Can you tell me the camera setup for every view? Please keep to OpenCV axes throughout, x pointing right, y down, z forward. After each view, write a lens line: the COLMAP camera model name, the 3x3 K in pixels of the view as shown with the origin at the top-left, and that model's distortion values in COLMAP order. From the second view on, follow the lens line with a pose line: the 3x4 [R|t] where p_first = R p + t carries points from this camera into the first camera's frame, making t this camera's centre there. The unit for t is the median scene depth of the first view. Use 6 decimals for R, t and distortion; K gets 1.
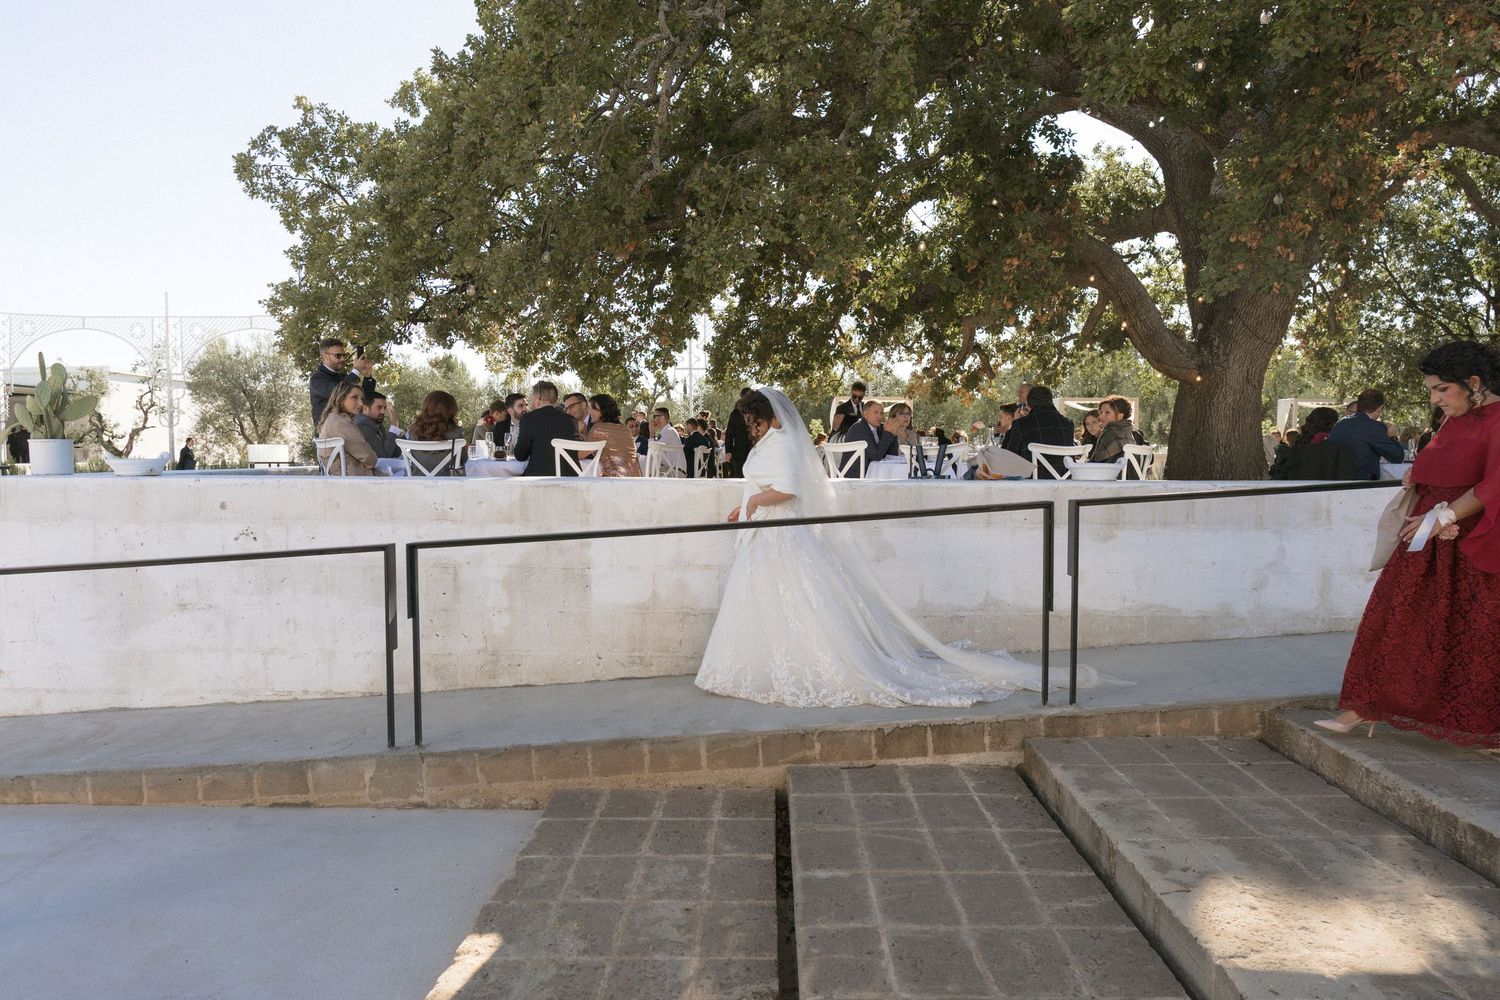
lens RADIAL K [[1030.4, 0, 750.0], [0, 1030.4, 500.0], [0, 0, 1]] dist [0.003337, -0.000286]
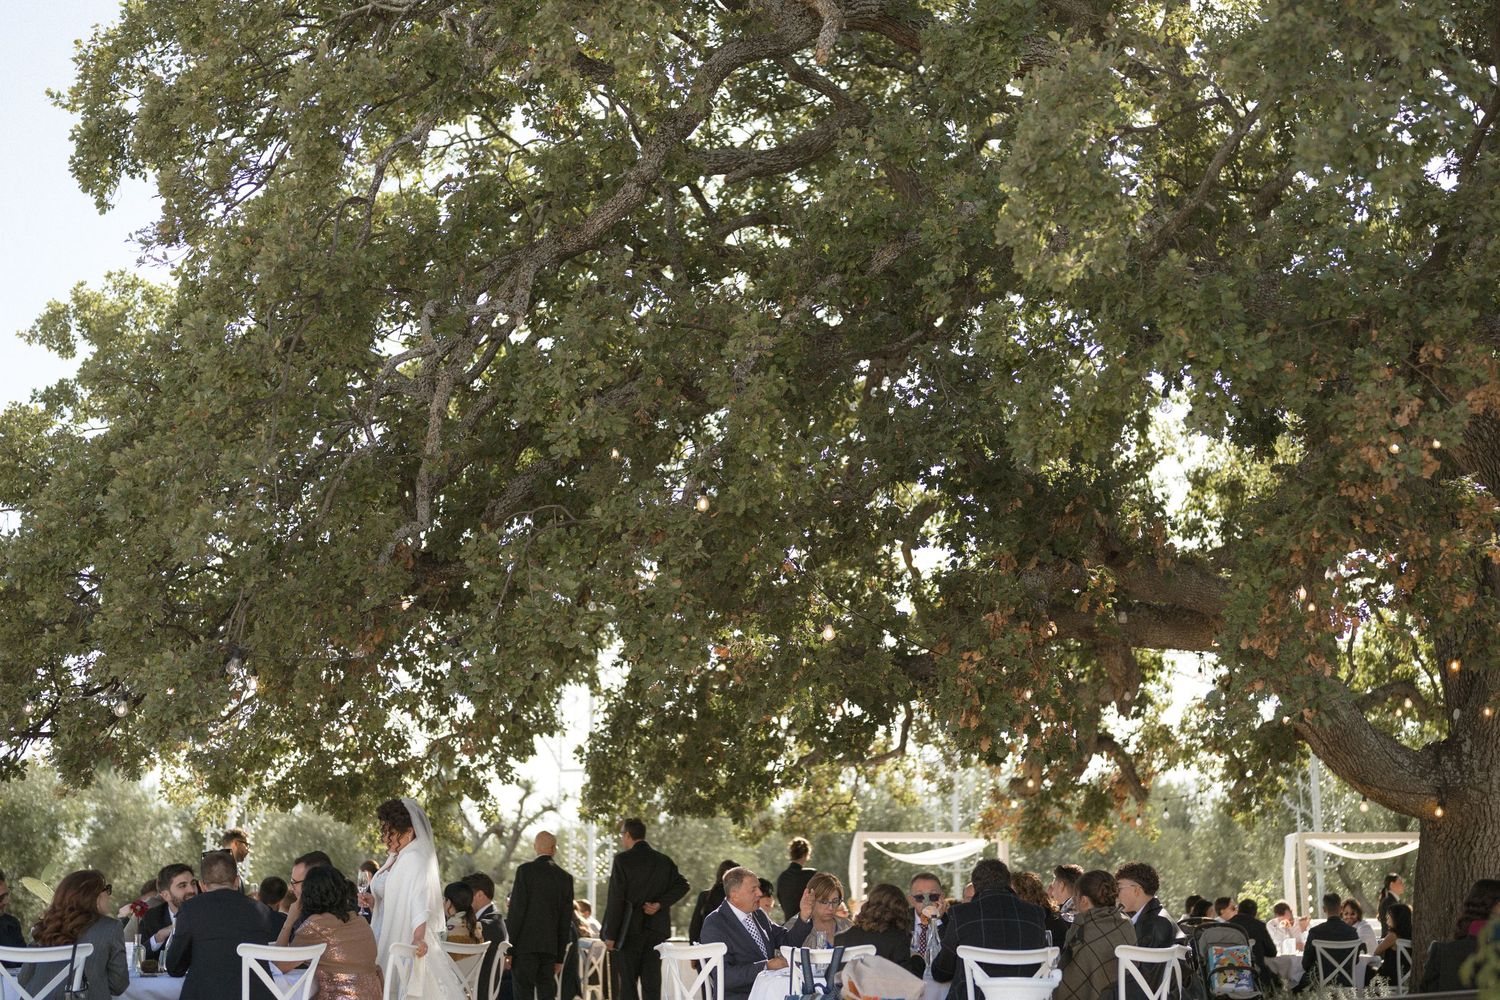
lens RADIAL K [[2036.5, 0, 750.0], [0, 2036.5, 500.0], [0, 0, 1]] dist [-0.012733, -0.005367]
pose [[0.999684, 0.001859, 0.025071, 0.033496], [0.004663, 0.966254, -0.257549, 0.001047], [-0.024704, 0.257584, 0.965940, -0.102474]]
